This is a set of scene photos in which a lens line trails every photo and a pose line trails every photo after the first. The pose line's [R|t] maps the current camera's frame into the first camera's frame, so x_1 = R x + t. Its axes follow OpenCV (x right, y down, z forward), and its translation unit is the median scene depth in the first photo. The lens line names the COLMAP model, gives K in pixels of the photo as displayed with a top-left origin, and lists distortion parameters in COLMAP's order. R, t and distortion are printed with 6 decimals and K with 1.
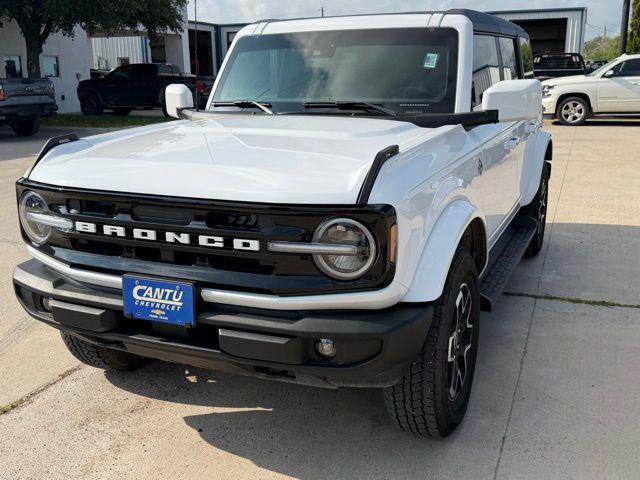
lens RADIAL K [[590.0, 0, 370.5], [0, 590.0, 243.9], [0, 0, 1]] dist [0.118463, 0.001794]
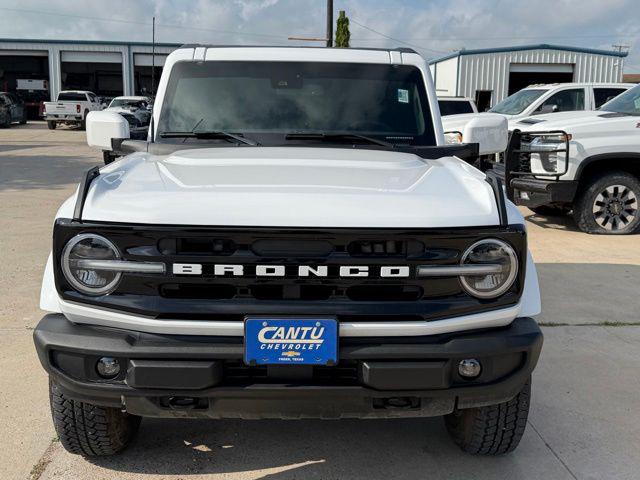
lens RADIAL K [[652.5, 0, 359.8], [0, 652.5, 253.0], [0, 0, 1]] dist [0.155458, -0.329197]
pose [[0.917077, -0.056308, 0.394714, -0.646410], [0.083173, 0.995215, -0.051270, 0.019906], [-0.389939, 0.079848, 0.917372, 0.022305]]
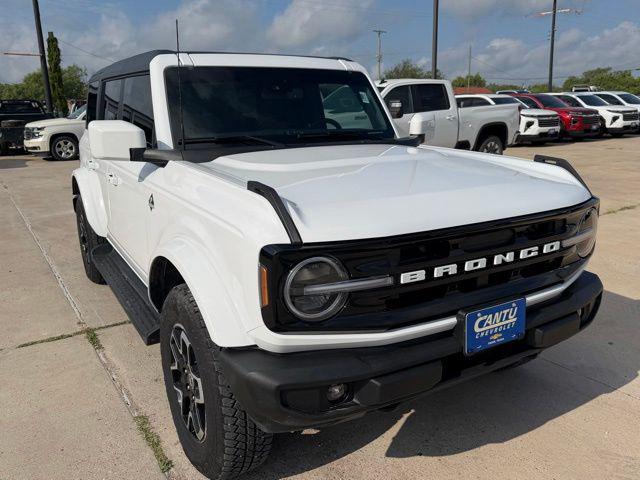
lens RADIAL K [[458.0, 0, 320.0], [0, 458.0, 240.0], [0, 0, 1]] dist [0.075568, -0.083122]
pose [[0.649631, -0.203180, 0.732596, -1.082179], [0.216078, 0.973231, 0.078311, -0.168092], [-0.728897, 0.107424, 0.676143, 0.673255]]
